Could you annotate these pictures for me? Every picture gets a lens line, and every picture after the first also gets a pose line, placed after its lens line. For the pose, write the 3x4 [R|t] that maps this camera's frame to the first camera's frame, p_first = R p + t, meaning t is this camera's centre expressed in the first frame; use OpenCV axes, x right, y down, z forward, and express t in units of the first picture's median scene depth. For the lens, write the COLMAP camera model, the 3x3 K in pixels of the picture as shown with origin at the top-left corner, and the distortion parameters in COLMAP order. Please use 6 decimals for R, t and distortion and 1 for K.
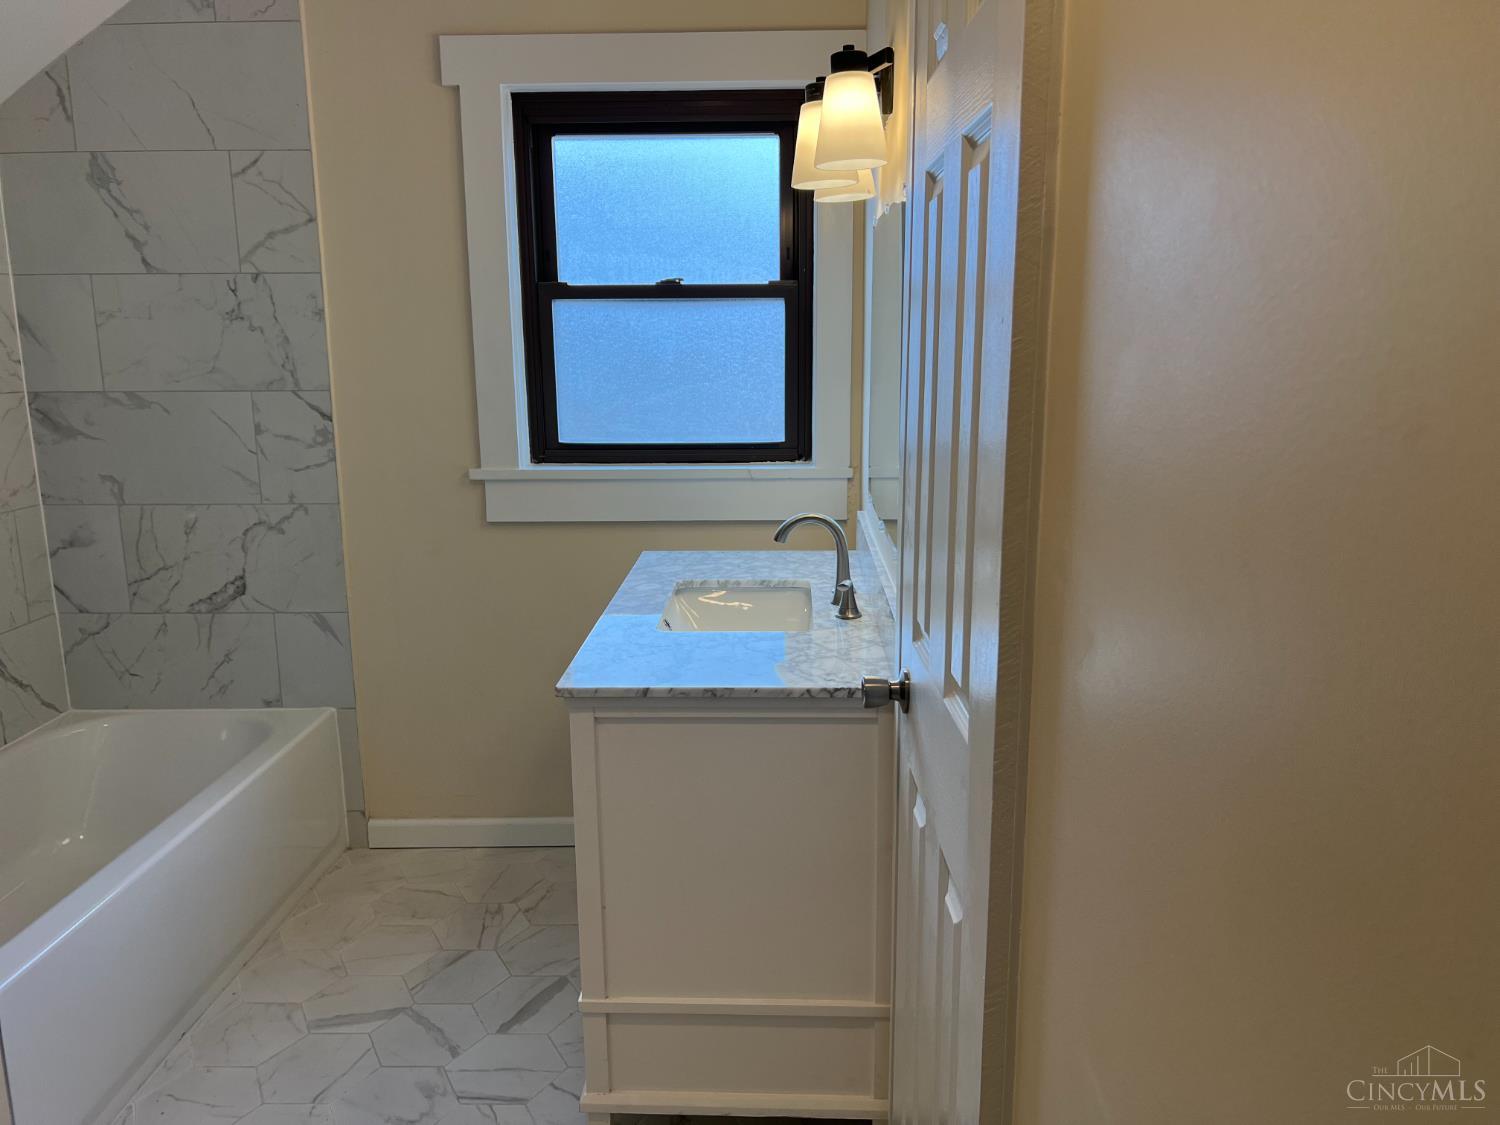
lens RADIAL K [[1129.7, 0, 752.1], [0, 1129.7, 555.6], [0, 0, 1]] dist [0.058190, -0.056502]
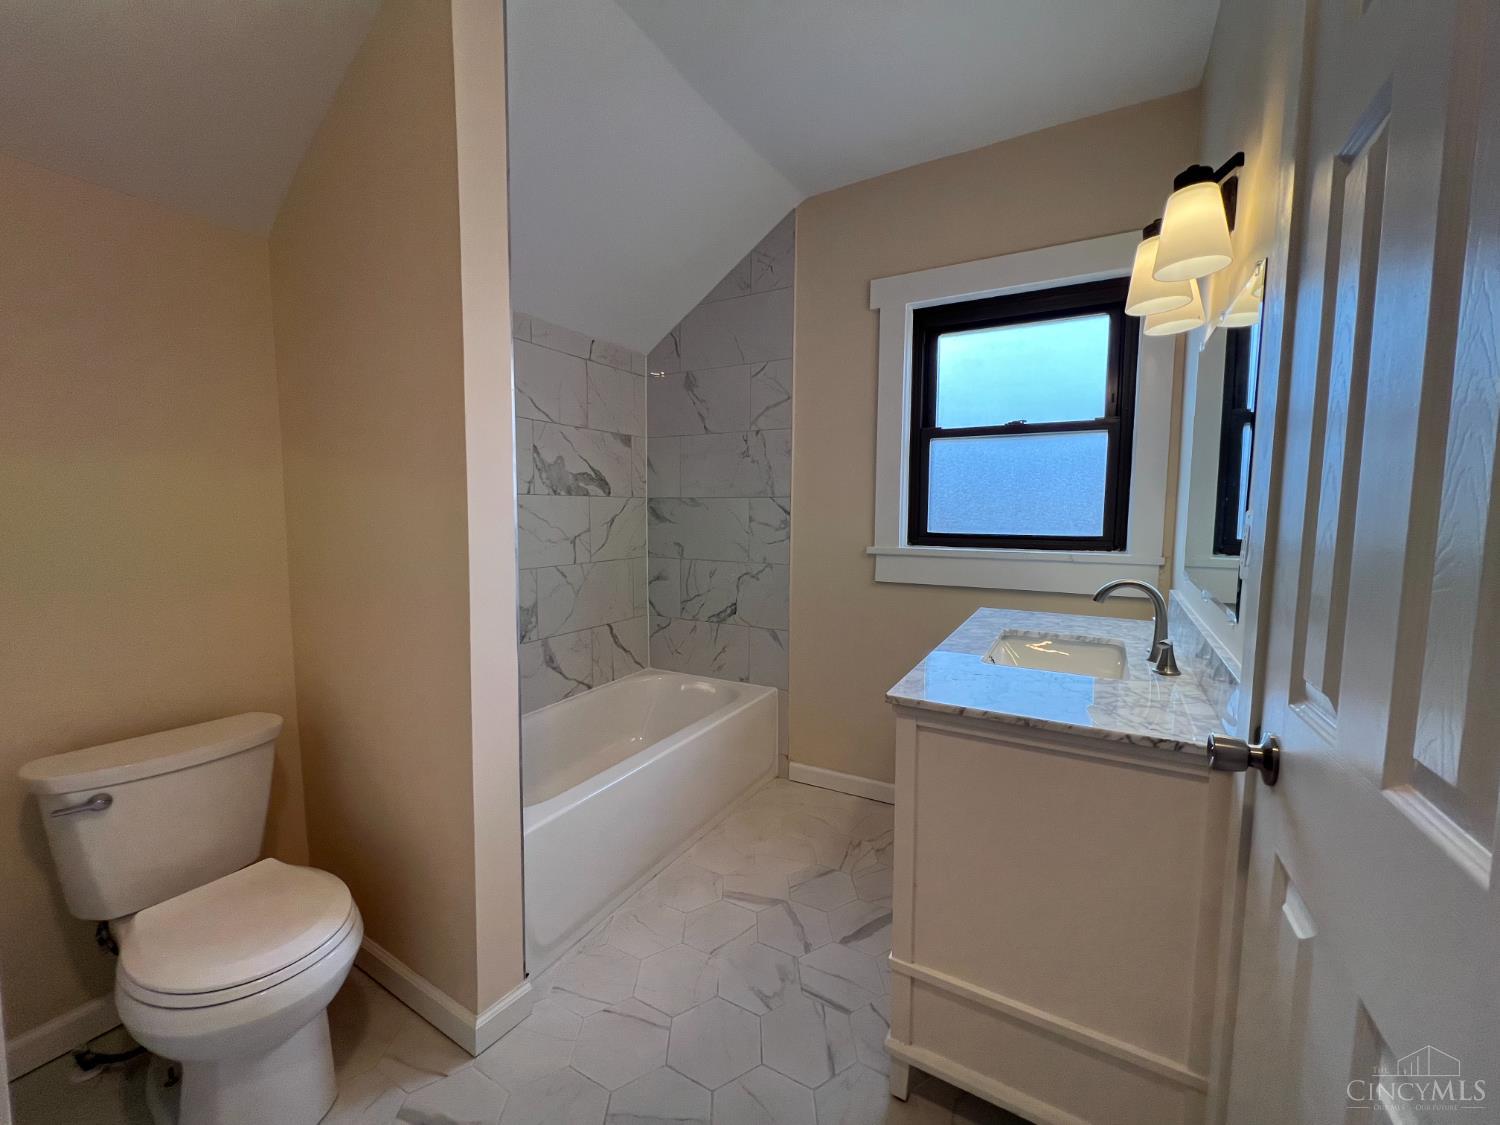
lens RADIAL K [[608.6, 0, 744.2], [0, 608.6, 559.6], [0, 0, 1]] dist [-0.006802, -0.000125]
pose [[0.880194, 0.052642, -0.471685, -0.003667], [-0.100121, 0.992060, -0.076114, 0.023095], [0.463933, 0.114221, 0.878476, 0.207134]]
